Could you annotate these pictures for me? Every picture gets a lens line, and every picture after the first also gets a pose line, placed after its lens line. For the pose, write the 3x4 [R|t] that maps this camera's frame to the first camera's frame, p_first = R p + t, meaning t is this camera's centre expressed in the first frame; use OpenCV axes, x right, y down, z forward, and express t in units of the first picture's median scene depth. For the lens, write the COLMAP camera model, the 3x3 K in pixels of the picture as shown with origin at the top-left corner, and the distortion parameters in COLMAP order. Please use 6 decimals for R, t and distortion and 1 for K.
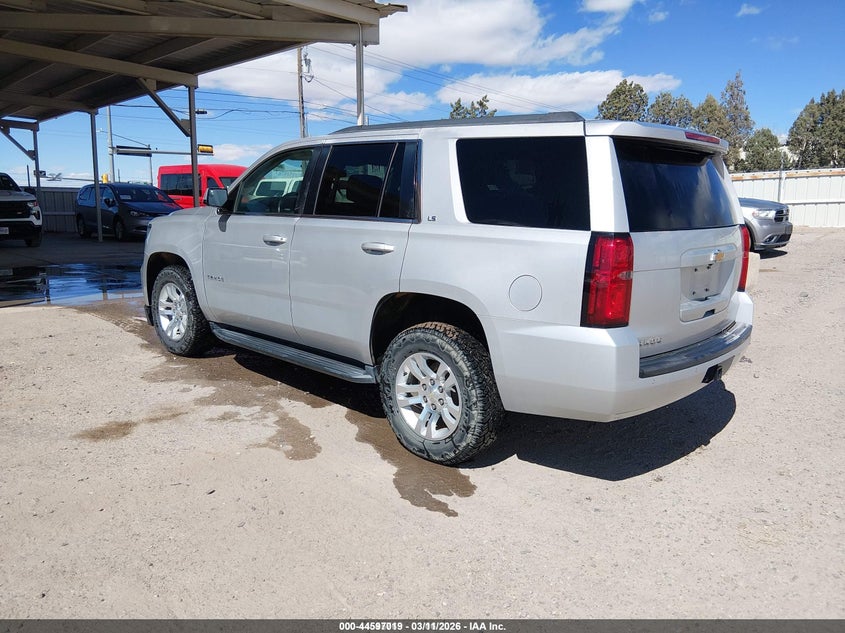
lens RADIAL K [[653.1, 0, 451.1], [0, 653.1, 303.5], [0, 0, 1]] dist [0.005284, -0.031992]
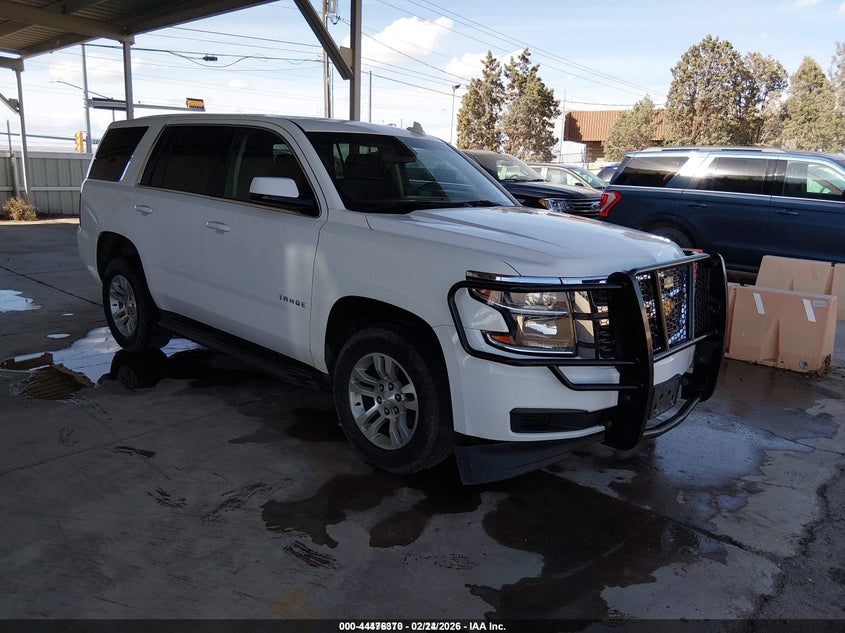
lens RADIAL K [[653.1, 0, 434.0], [0, 653.1, 298.4], [0, 0, 1]] dist [0.005284, -0.031992]
pose [[0.997751, 0.002409, 0.066979, -0.241222], [-0.005404, 0.998992, 0.044566, -0.055322], [-0.066805, -0.044827, 0.996759, 0.265651]]
